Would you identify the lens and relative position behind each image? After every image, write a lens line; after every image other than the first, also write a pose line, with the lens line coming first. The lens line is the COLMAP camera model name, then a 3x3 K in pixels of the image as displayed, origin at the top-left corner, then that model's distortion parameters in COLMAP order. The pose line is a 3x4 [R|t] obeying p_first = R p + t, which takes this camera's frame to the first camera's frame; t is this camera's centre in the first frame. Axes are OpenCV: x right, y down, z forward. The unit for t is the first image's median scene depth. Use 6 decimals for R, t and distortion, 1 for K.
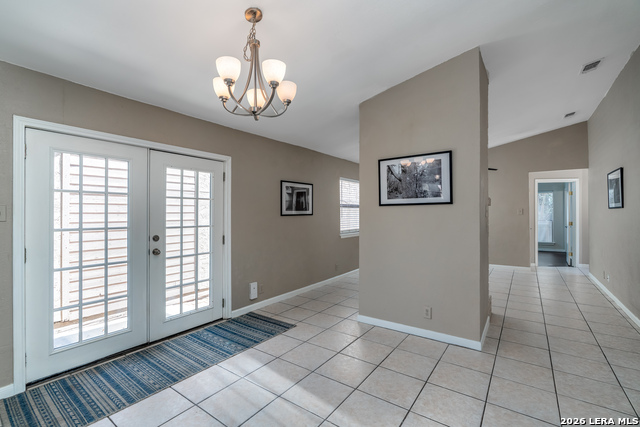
lens RADIAL K [[288.4, 0, 317.7], [0, 288.4, 211.8], [0, 0, 1]] dist [-0.017423, 0.006023]
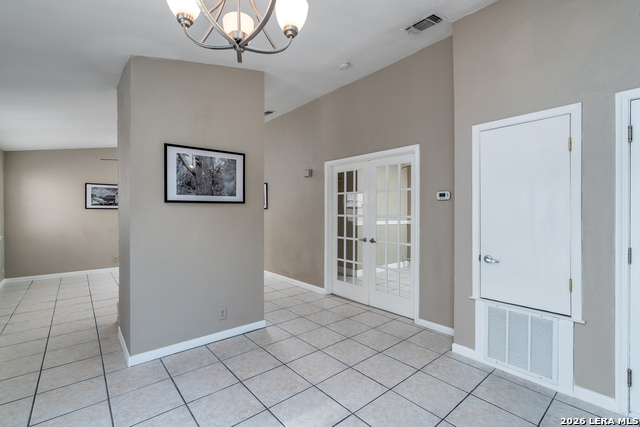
lens RADIAL K [[288.4, 0, 317.7], [0, 288.4, 211.8], [0, 0, 1]] dist [-0.017423, 0.006023]
pose [[0.236032, 0.003688, 0.971738, -0.476889], [-0.008212, 0.999965, -0.001801, 0.003453], [-0.971711, -0.007555, 0.236054, 0.439245]]
